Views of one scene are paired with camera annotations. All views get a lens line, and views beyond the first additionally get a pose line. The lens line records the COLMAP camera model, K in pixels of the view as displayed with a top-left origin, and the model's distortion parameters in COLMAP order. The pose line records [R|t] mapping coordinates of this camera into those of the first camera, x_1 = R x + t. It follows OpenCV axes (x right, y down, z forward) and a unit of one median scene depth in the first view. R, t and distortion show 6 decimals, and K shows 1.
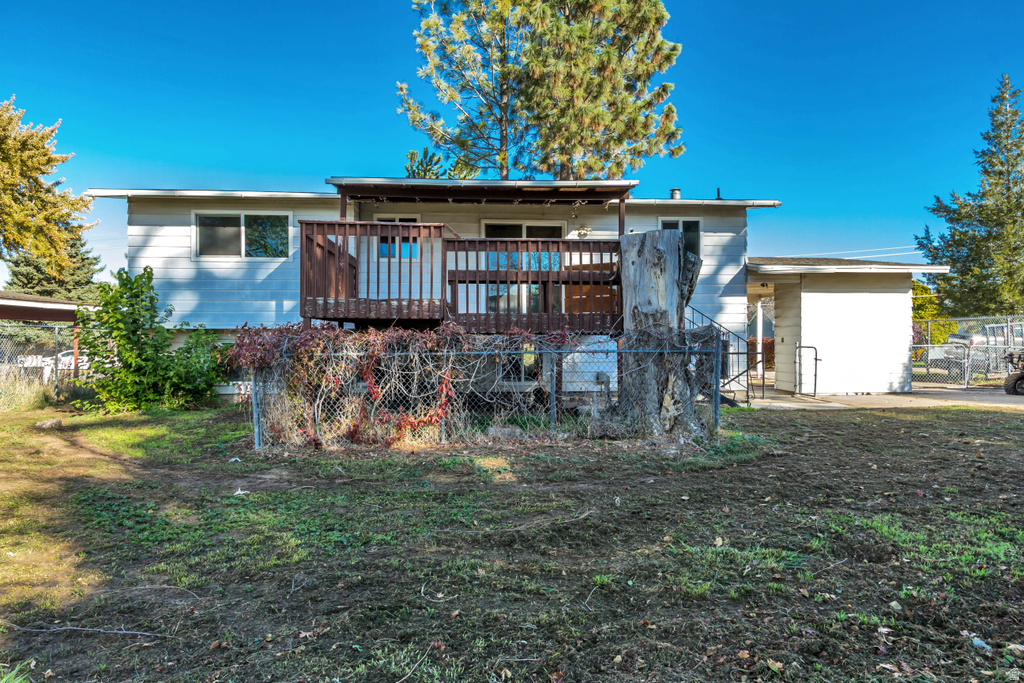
lens RADIAL K [[698.8, 0, 512.0], [0, 698.8, 341.5], [0, 0, 1]] dist [0.006412, 0.000679]
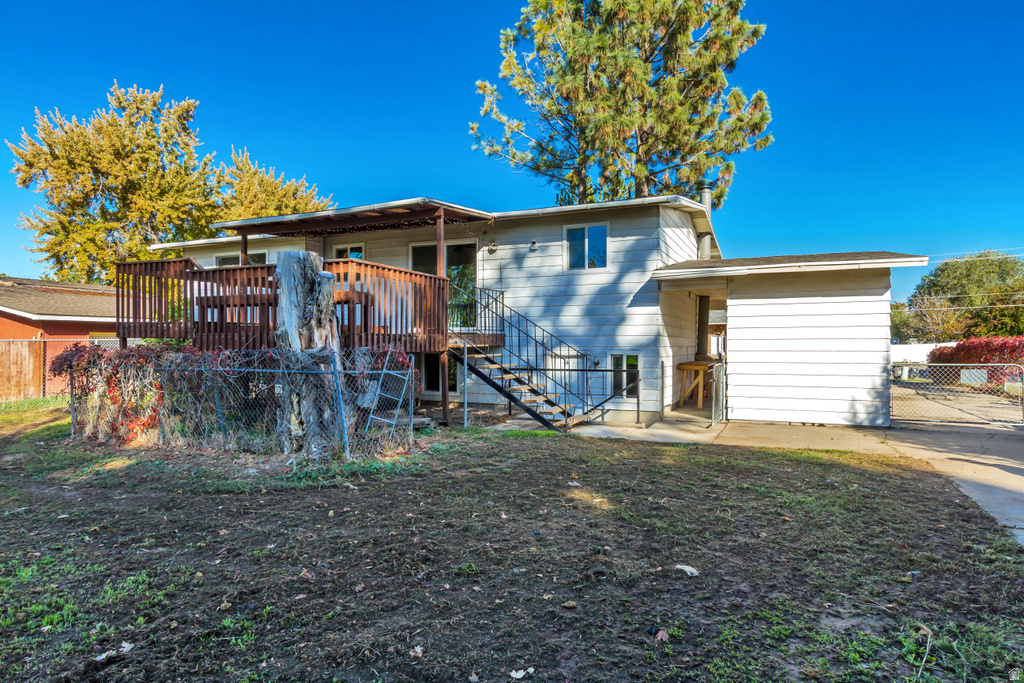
lens RADIAL K [[615.4, 0, 512.0], [0, 615.4, 341.5], [0, 0, 1]] dist [-0.001324, 0.000244]
pose [[0.866926, 0.002469, -0.498430, 0.553207], [-0.003536, 0.999993, -0.001196, -0.017162], [0.498424, 0.002800, 0.866929, 0.225639]]
